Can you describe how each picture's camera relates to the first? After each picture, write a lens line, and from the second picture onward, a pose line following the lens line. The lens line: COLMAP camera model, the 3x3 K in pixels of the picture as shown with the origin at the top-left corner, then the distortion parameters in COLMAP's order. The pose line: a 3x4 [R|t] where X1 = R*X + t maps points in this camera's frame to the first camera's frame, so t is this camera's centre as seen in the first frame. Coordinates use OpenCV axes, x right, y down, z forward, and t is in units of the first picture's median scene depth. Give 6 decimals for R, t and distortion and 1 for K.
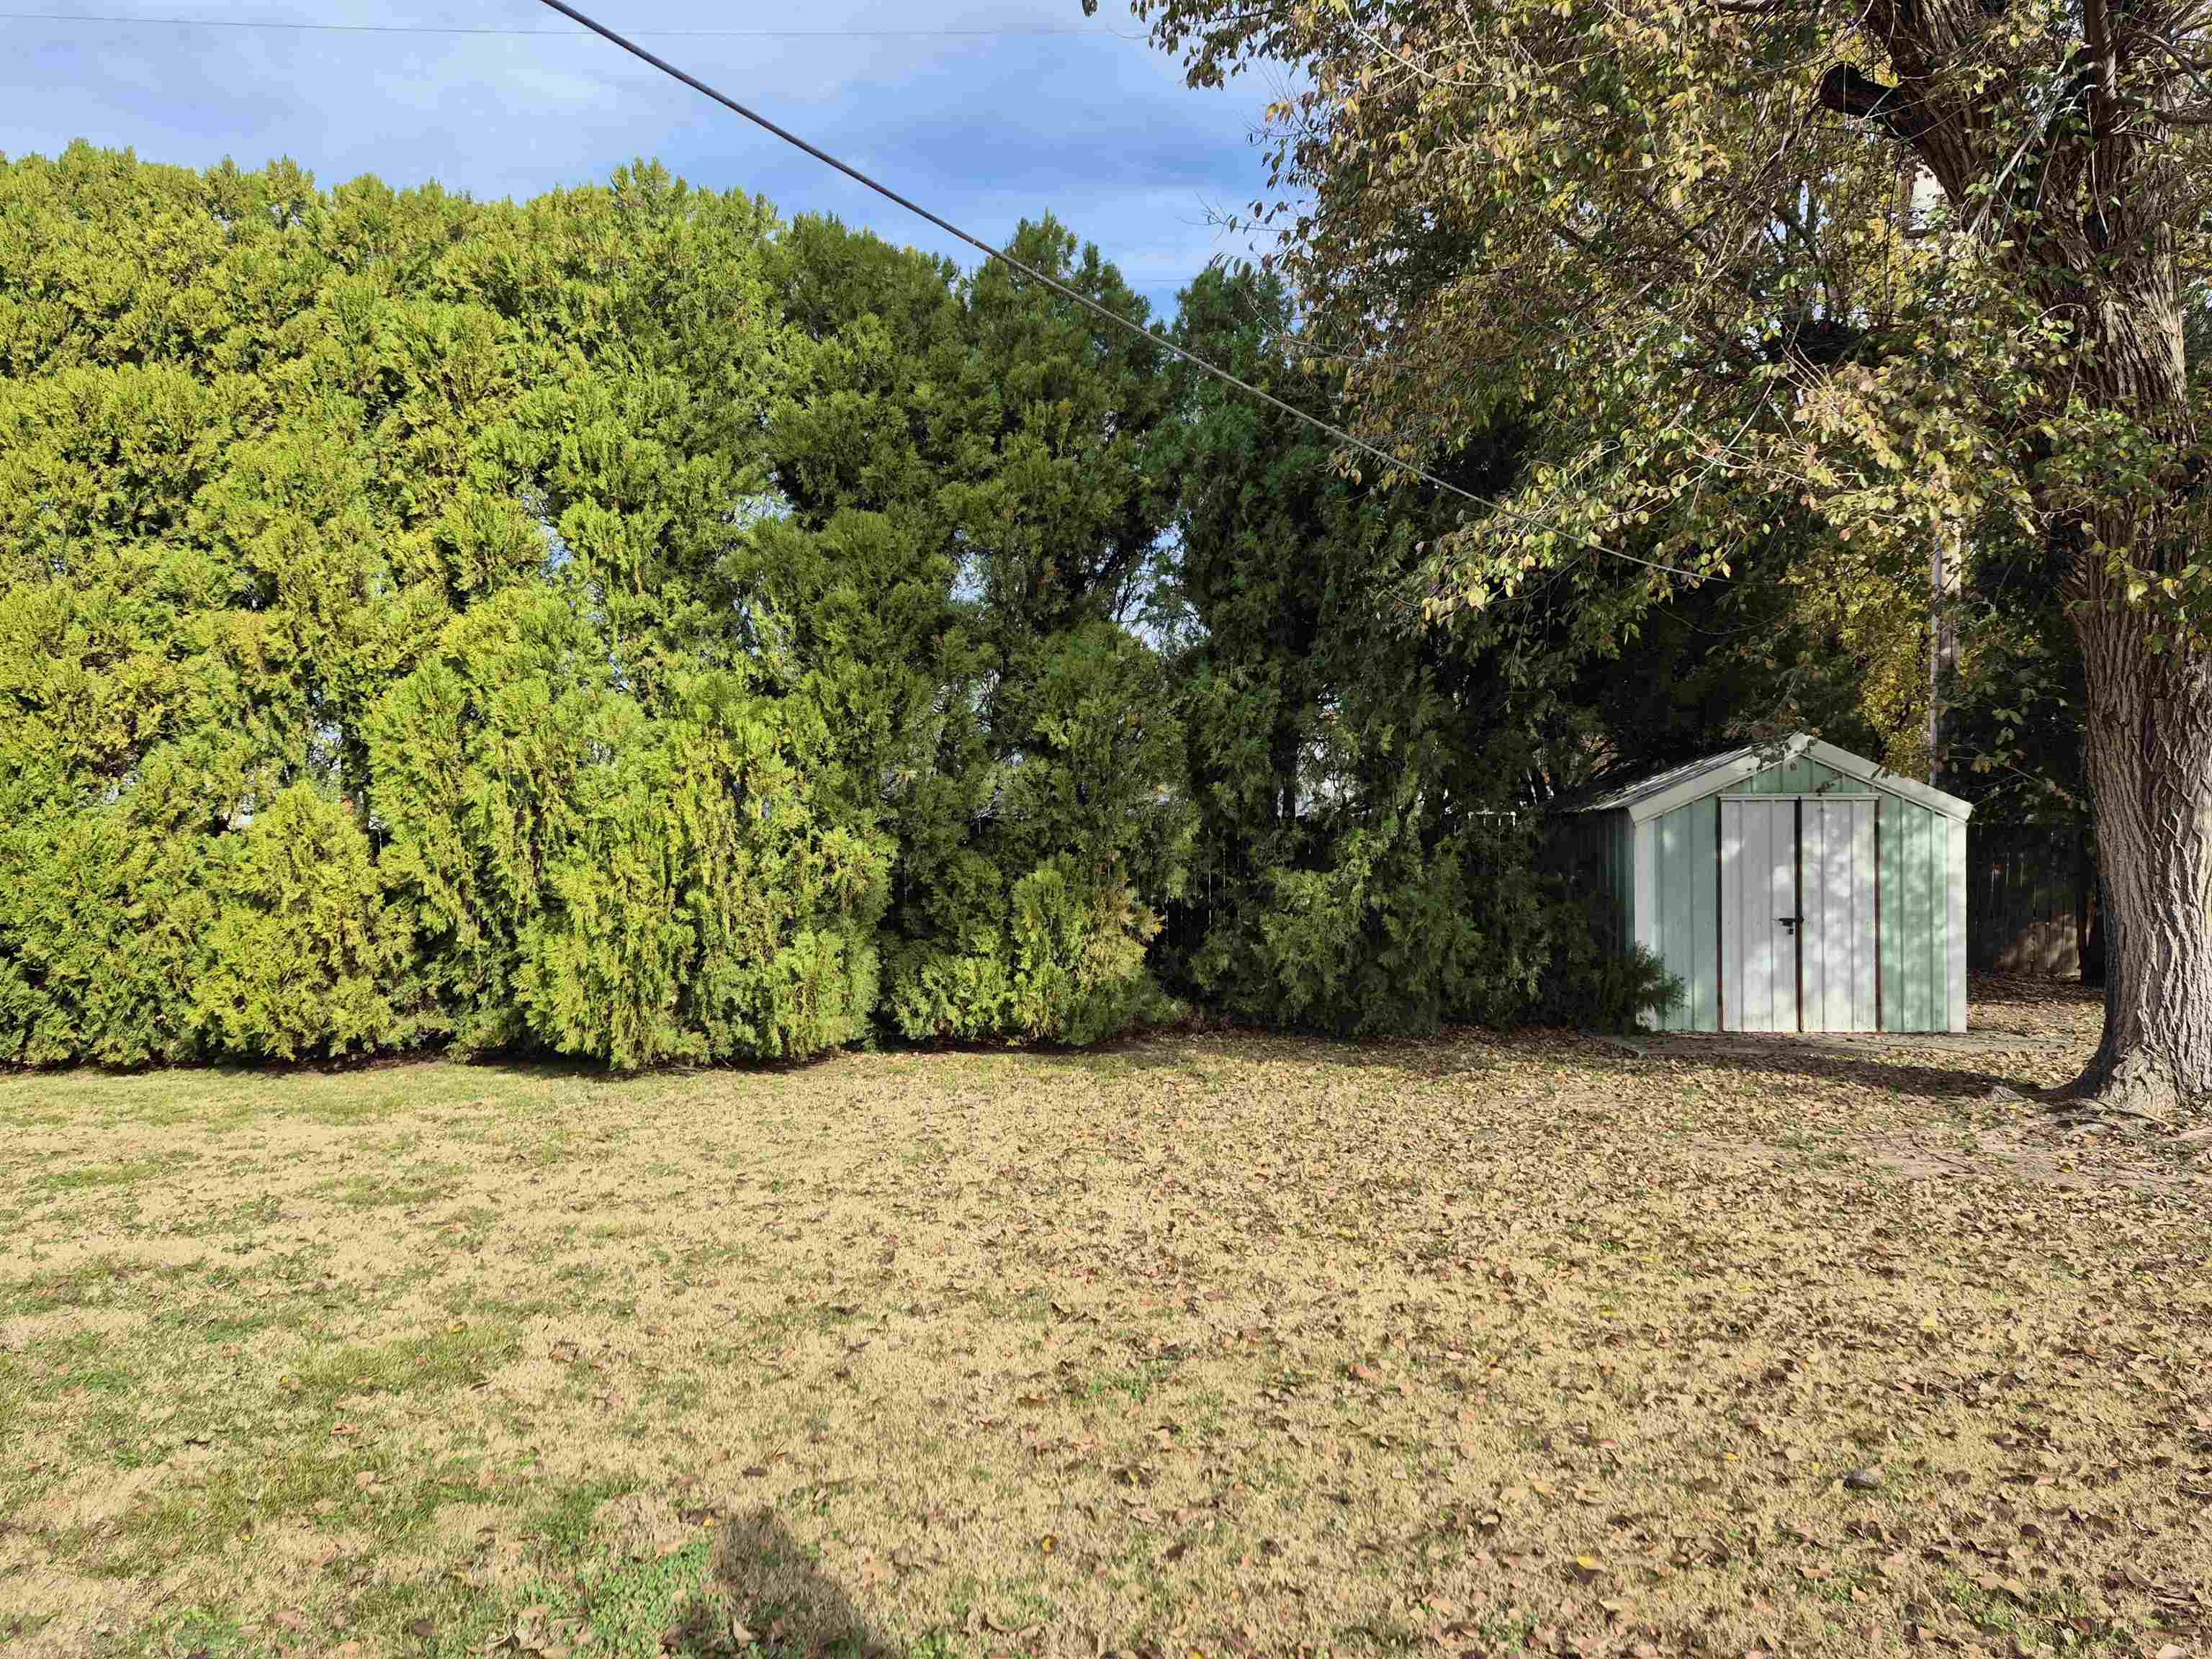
lens RADIAL K [[1777.2, 0, 1106.0], [0, 1777.2, 829.5], [0, 0, 1]] dist [0.005130, 0.001188]
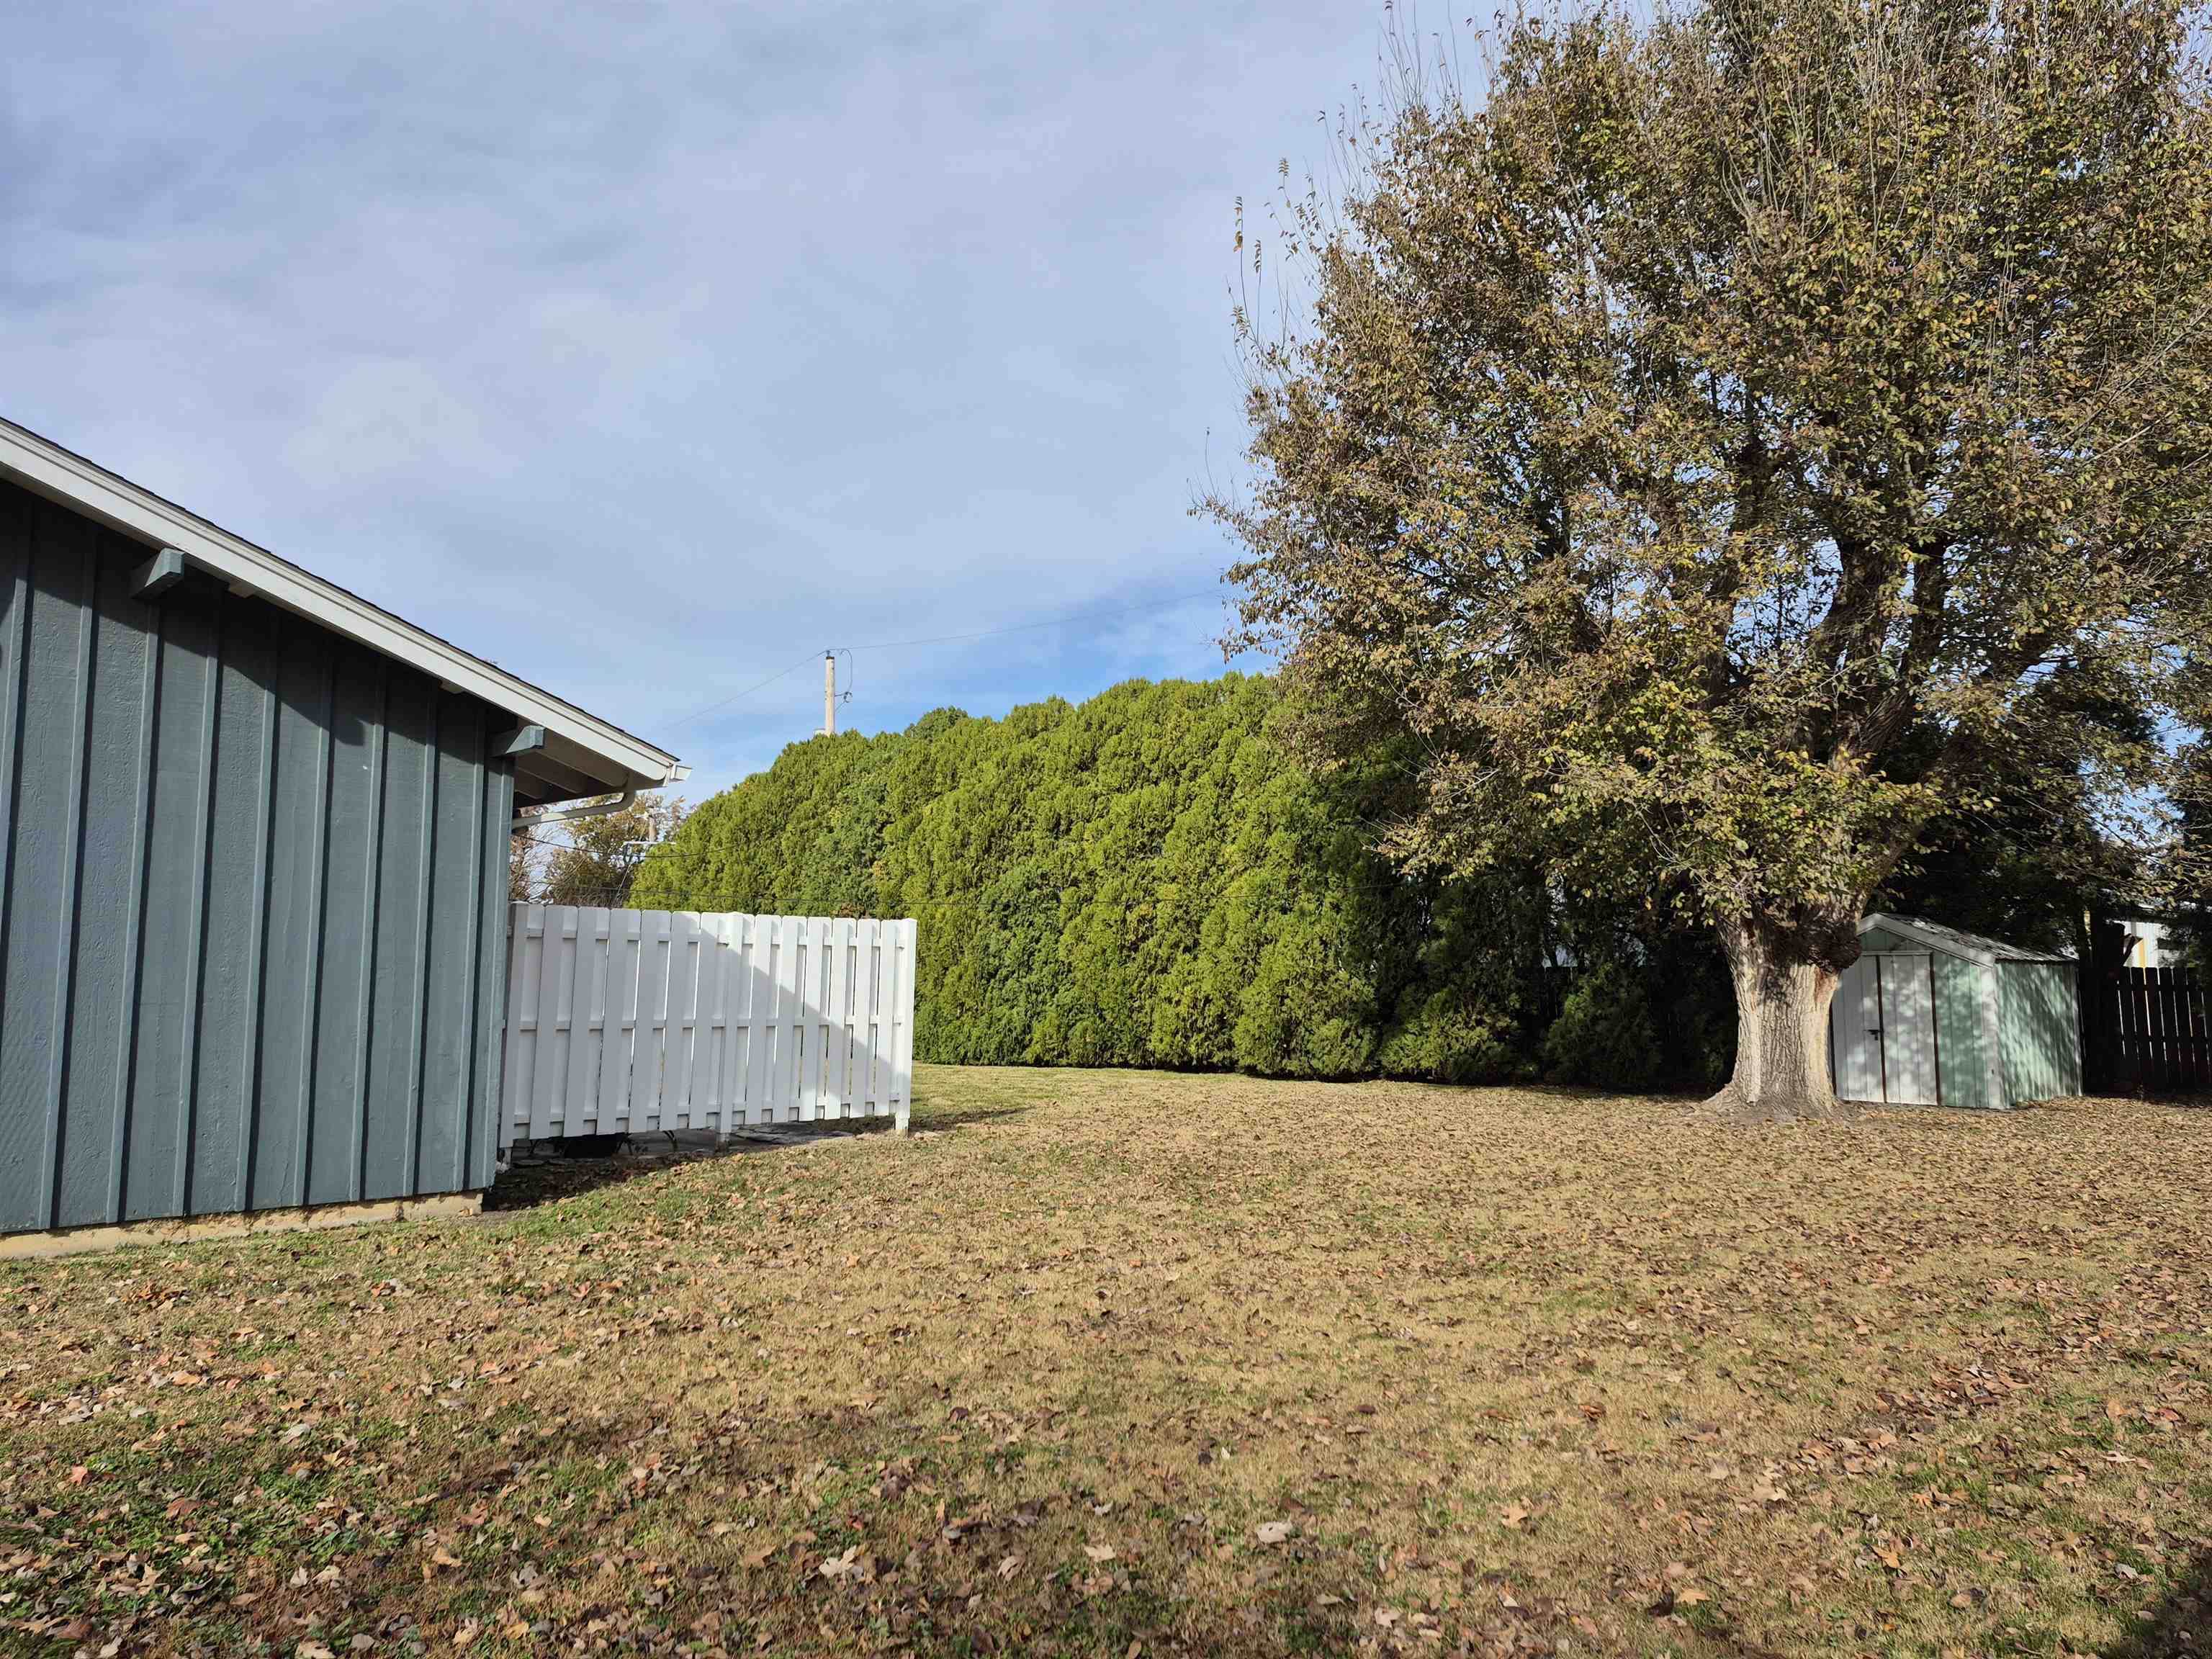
lens RADIAL K [[1777.2, 0, 1106.0], [0, 1777.2, 829.5], [0, 0, 1]] dist [0.005130, 0.001188]
pose [[0.631564, -0.062543, -0.772797, 1.285725], [-0.001226, 0.996659, -0.081663, 0.002665], [0.775323, 0.052523, 0.629378, -0.586655]]
